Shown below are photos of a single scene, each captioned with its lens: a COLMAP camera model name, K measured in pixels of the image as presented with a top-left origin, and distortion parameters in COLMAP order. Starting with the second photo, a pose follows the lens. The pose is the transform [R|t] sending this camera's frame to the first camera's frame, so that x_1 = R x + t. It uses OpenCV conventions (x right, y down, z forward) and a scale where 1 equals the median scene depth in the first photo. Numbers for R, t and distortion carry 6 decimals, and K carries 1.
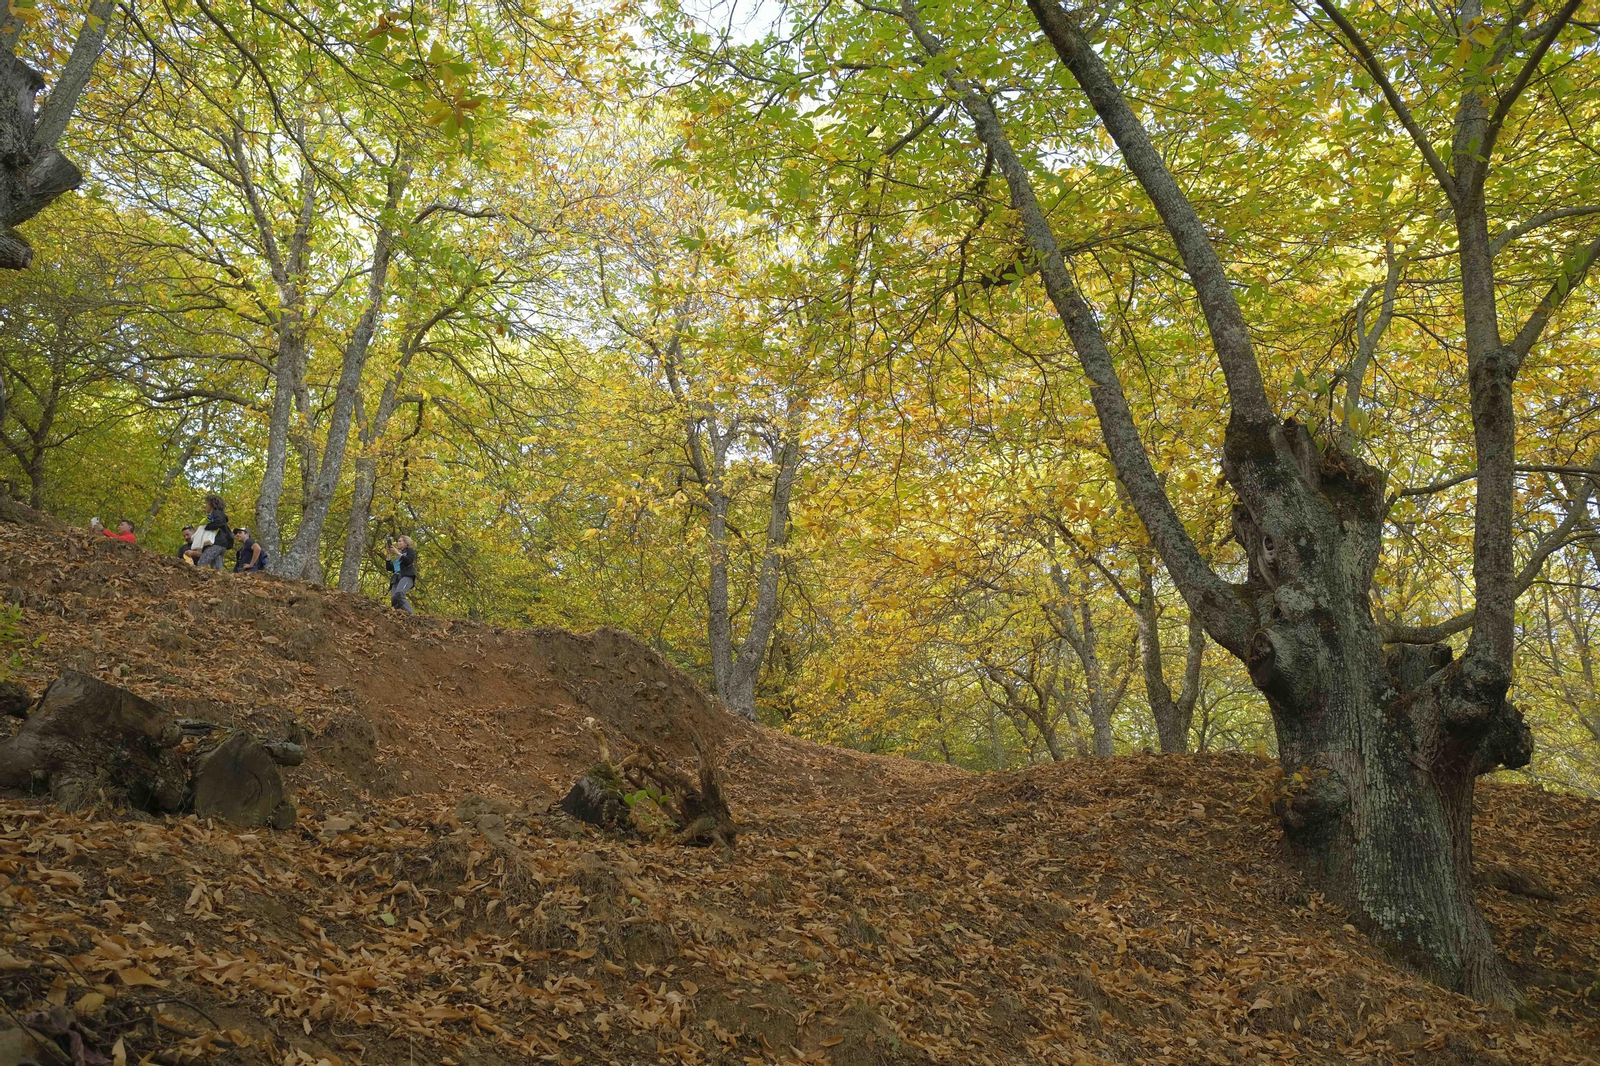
lens RADIAL K [[1516.6, 0, 802.4], [0, 1516.6, 529.7], [0, 0, 1]] dist [-0.077208, 0.180428]
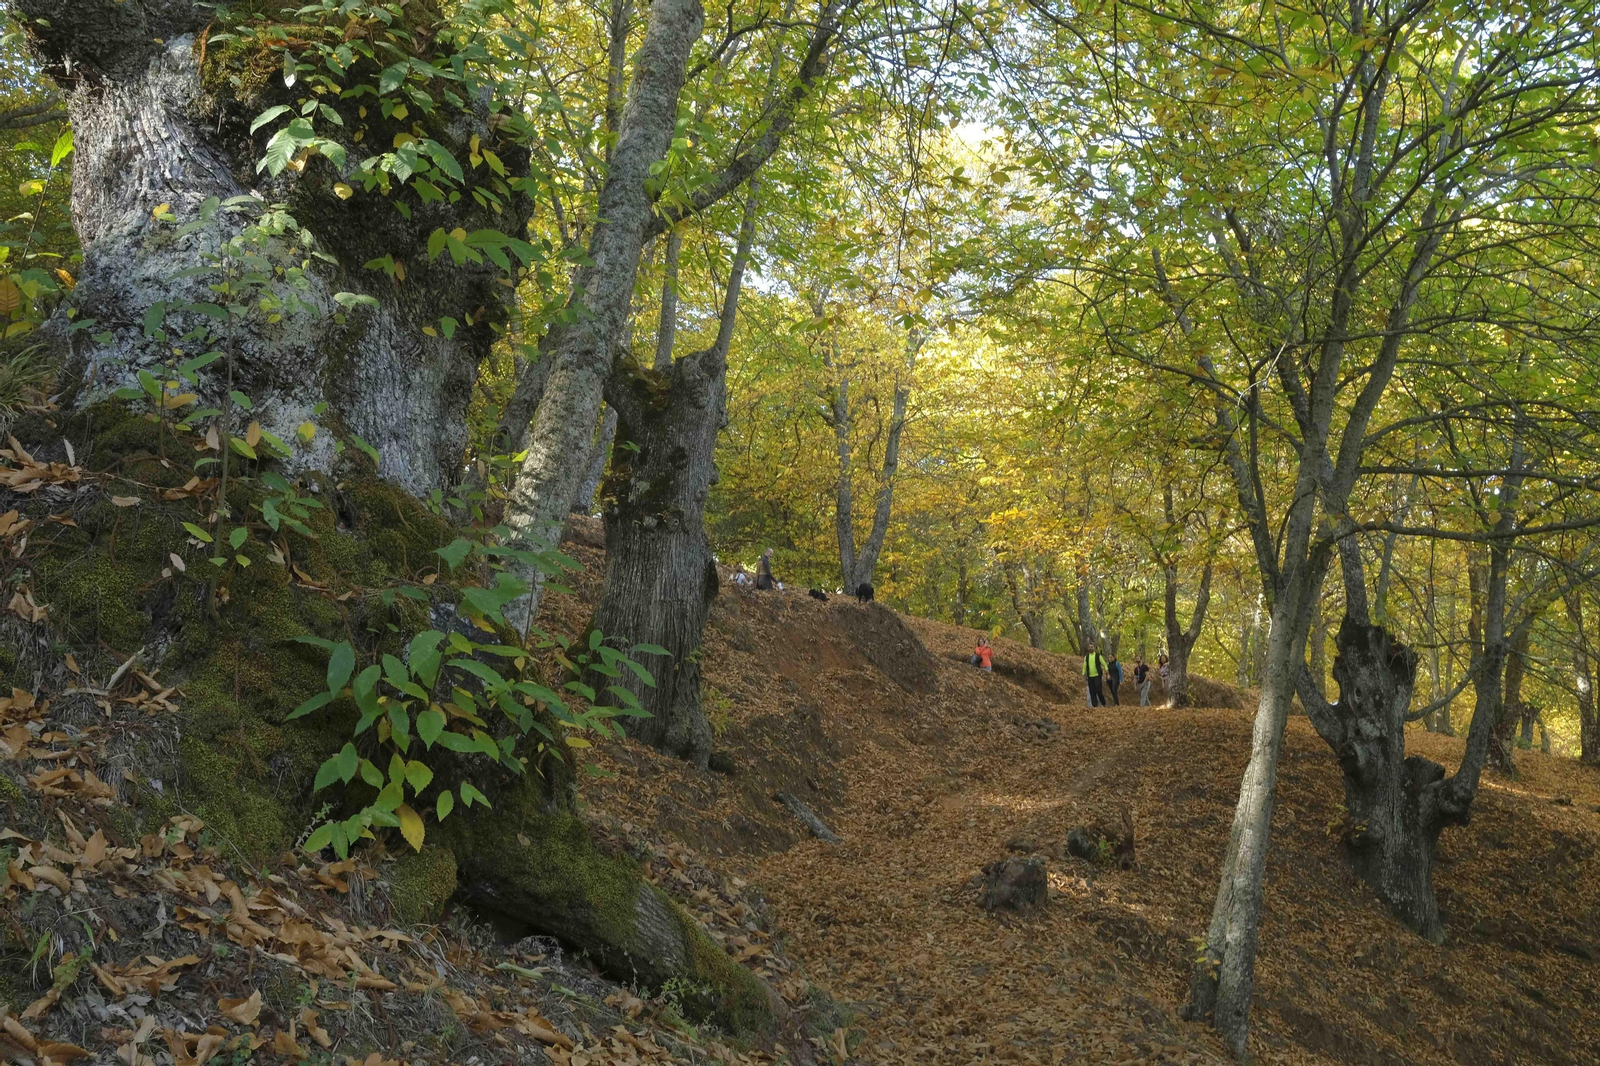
lens RADIAL K [[1516.6, 0, 802.4], [0, 1516.6, 529.7], [0, 0, 1]] dist [-0.077208, 0.180428]
pose [[0.986605, 0.091004, 0.135383, -0.689902], [-0.118431, 0.970325, 0.210817, -0.531734], [-0.112180, -0.224026, 0.968105, -0.750173]]
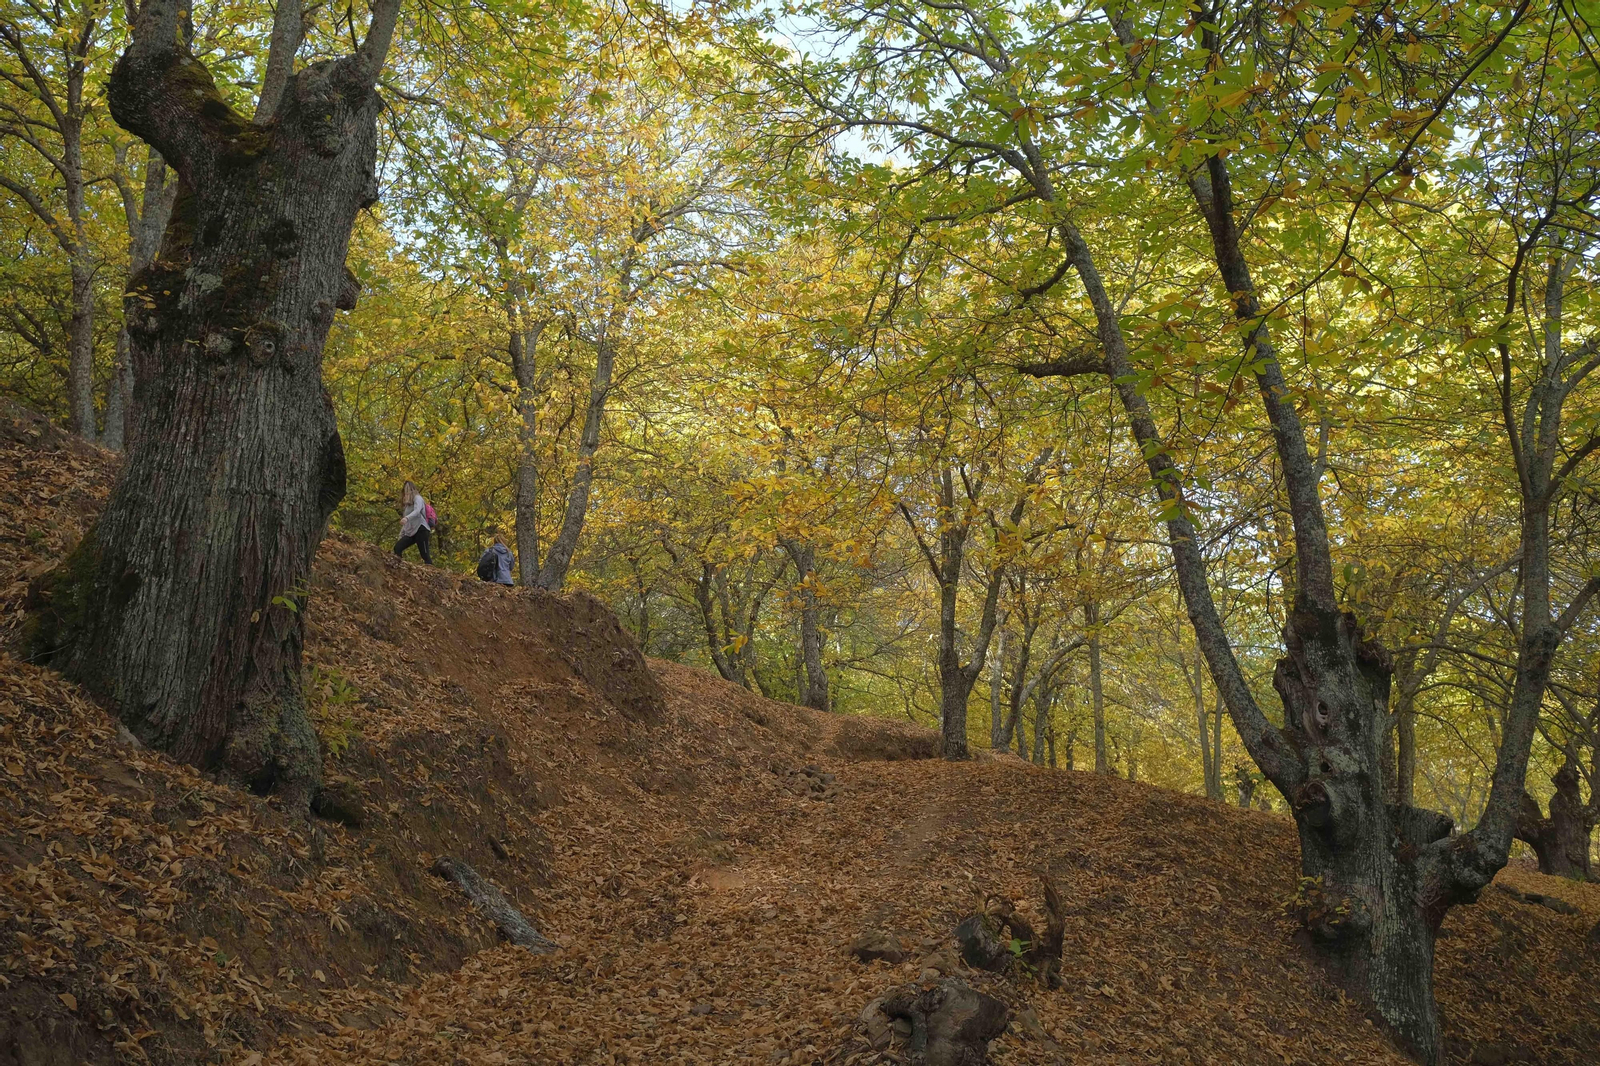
lens RADIAL K [[1516.6, 0, 802.4], [0, 1516.6, 529.7], [0, 0, 1]] dist [-0.077208, 0.180428]
pose [[0.926603, 0.138729, 0.349516, -0.602084], [-0.190283, 0.974660, 0.117601, -0.217051], [-0.324344, -0.175476, 0.929521, -0.030076]]
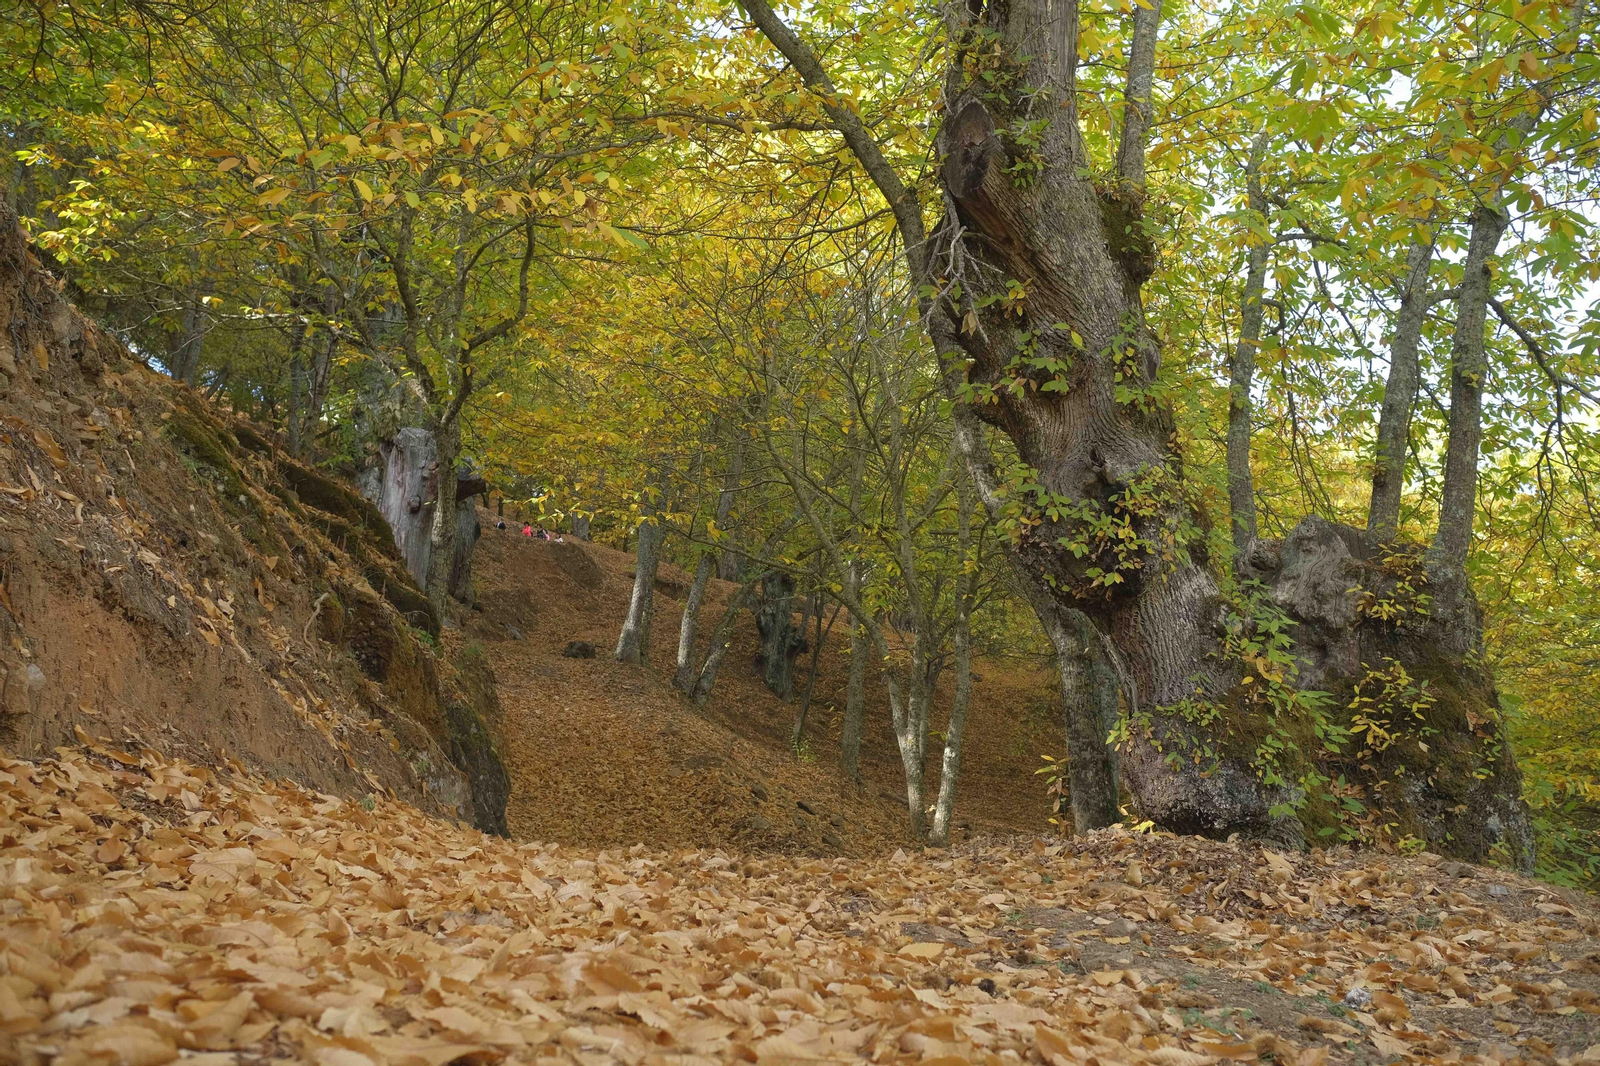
lens RADIAL K [[1516.6, 0, 802.4], [0, 1516.6, 529.7], [0, 0, 1]] dist [-0.077208, 0.180428]
pose [[0.959761, 0.138252, 0.244428, -0.711305], [-0.197292, 0.951374, 0.236567, -1.270052], [-0.199836, -0.275272, 0.940368, -3.195366]]
